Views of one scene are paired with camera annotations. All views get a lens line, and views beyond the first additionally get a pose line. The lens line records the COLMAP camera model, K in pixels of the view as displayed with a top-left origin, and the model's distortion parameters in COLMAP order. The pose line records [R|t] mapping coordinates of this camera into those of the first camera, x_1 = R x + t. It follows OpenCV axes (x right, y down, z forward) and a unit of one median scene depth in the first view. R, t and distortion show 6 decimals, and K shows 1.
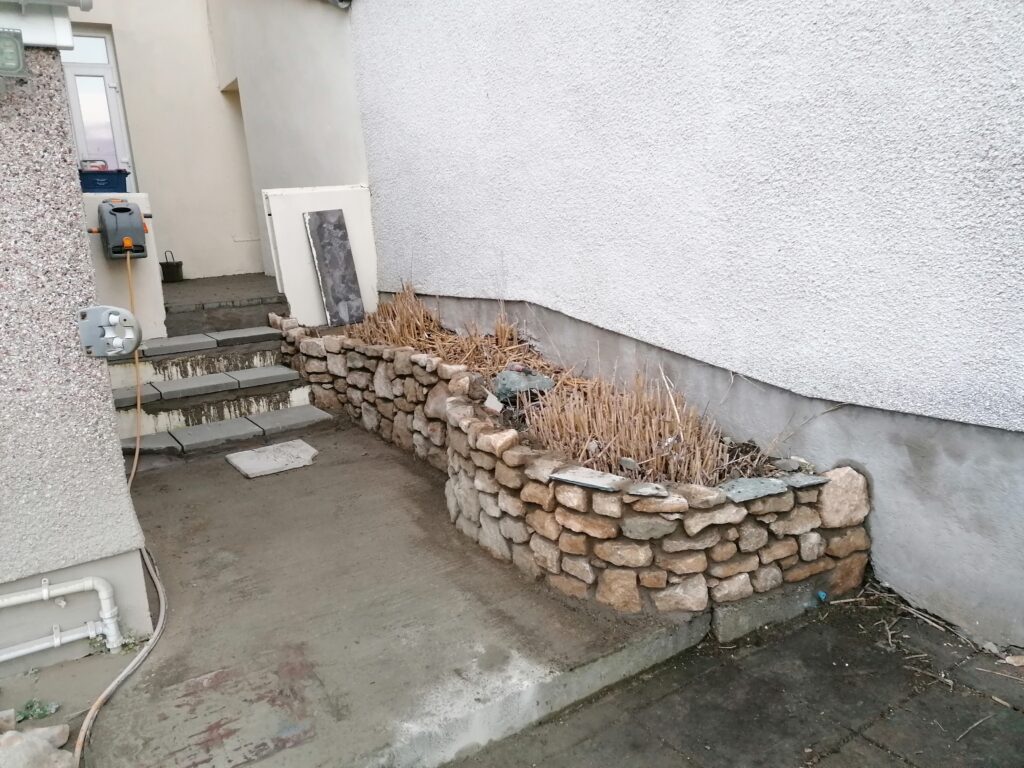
lens RADIAL K [[756.9, 0, 512.0], [0, 756.9, 384.0], [0, 0, 1]] dist [0.106610, -0.138996]
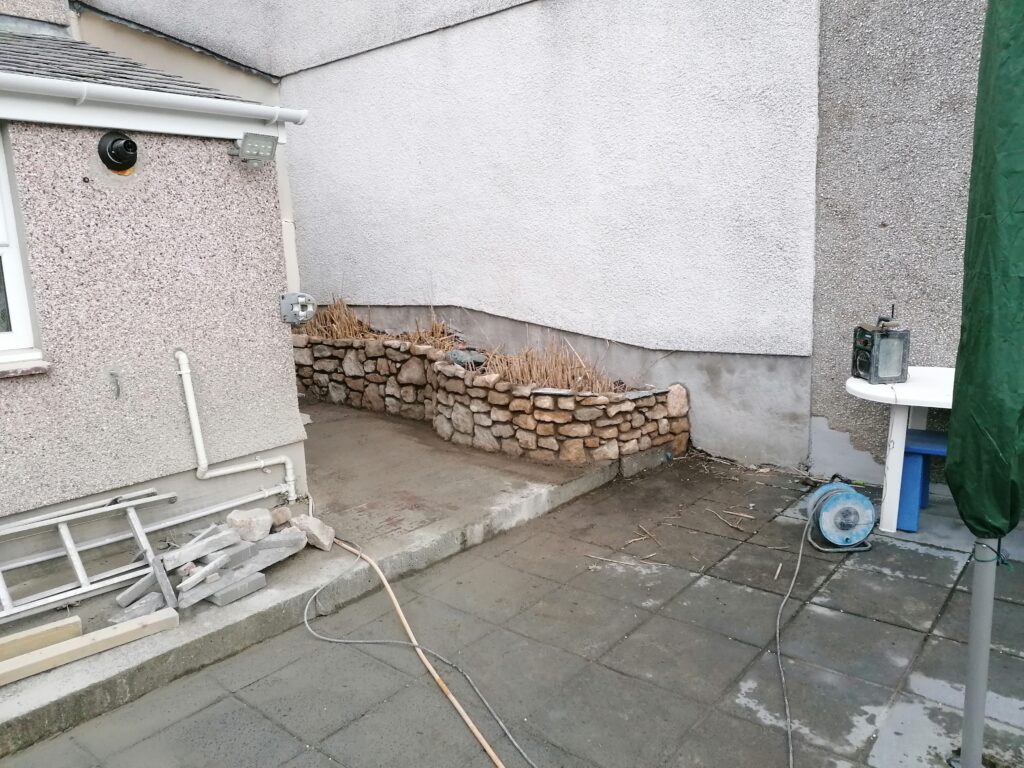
lens RADIAL K [[756.9, 0, 512.0], [0, 756.9, 384.0], [0, 0, 1]] dist [0.106610, -0.138996]
pose [[0.955605, -0.034719, 0.292599, -0.488713], [0.048470, 0.998028, -0.039876, 0.165593], [-0.290638, 0.052288, 0.955403, -0.641336]]
